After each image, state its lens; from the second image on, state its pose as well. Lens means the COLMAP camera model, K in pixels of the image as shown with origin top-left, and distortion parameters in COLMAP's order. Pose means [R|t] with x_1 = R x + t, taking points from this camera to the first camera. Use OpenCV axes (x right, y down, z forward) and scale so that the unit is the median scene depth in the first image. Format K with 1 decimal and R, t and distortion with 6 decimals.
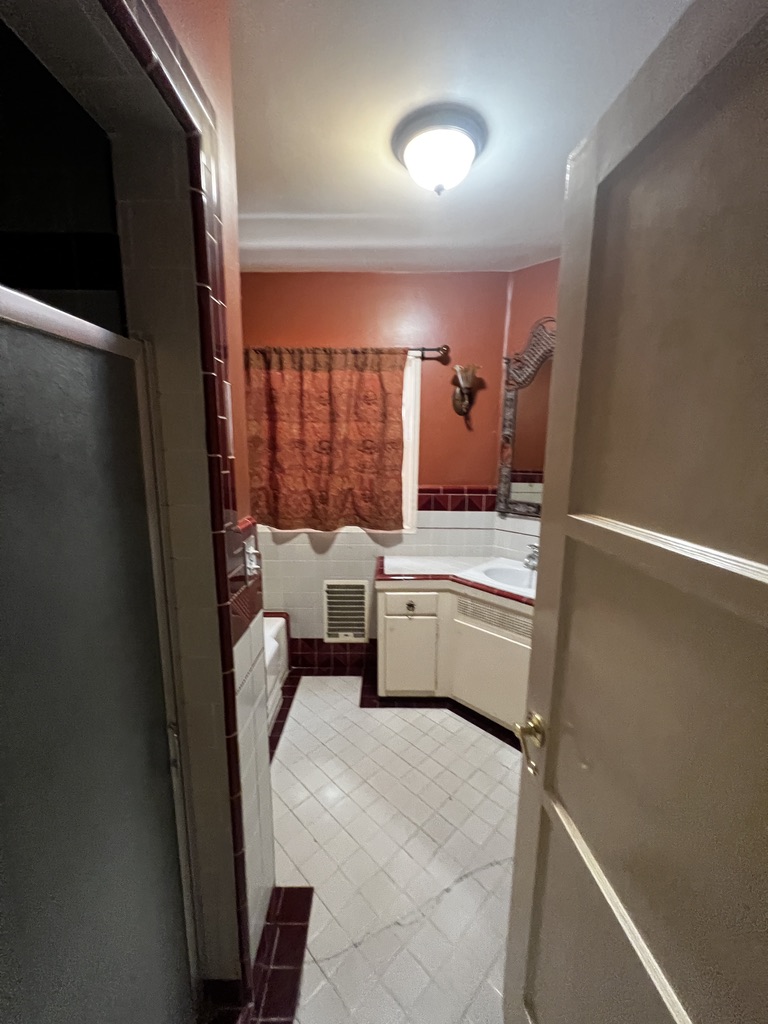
lens RADIAL K [[405.9, 0, 381.4], [0, 405.9, 508.3], [0, 0, 1]] dist [-0.002583, 0.000059]
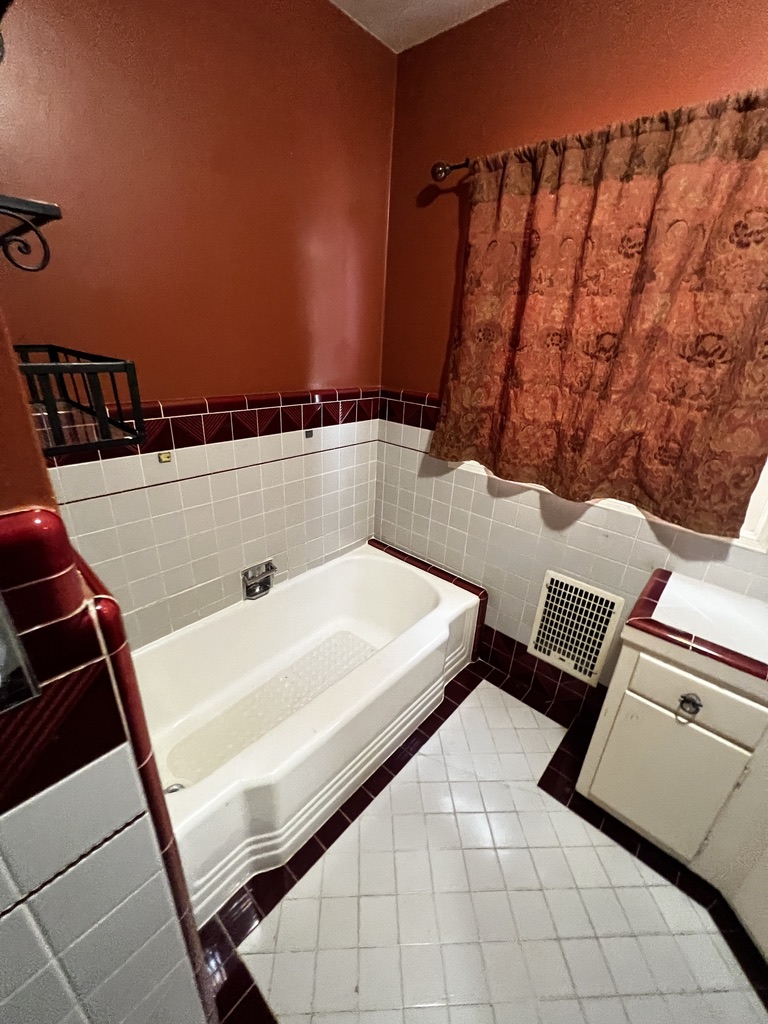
lens RADIAL K [[405.9, 0, 381.4], [0, 405.9, 508.3], [0, 0, 1]] dist [-0.002583, 0.000059]
pose [[0.744229, 0.285916, -0.603635, 0.021786], [-0.163550, 0.954243, 0.250342, -0.033091], [0.647592, -0.087587, 0.756937, 0.387907]]
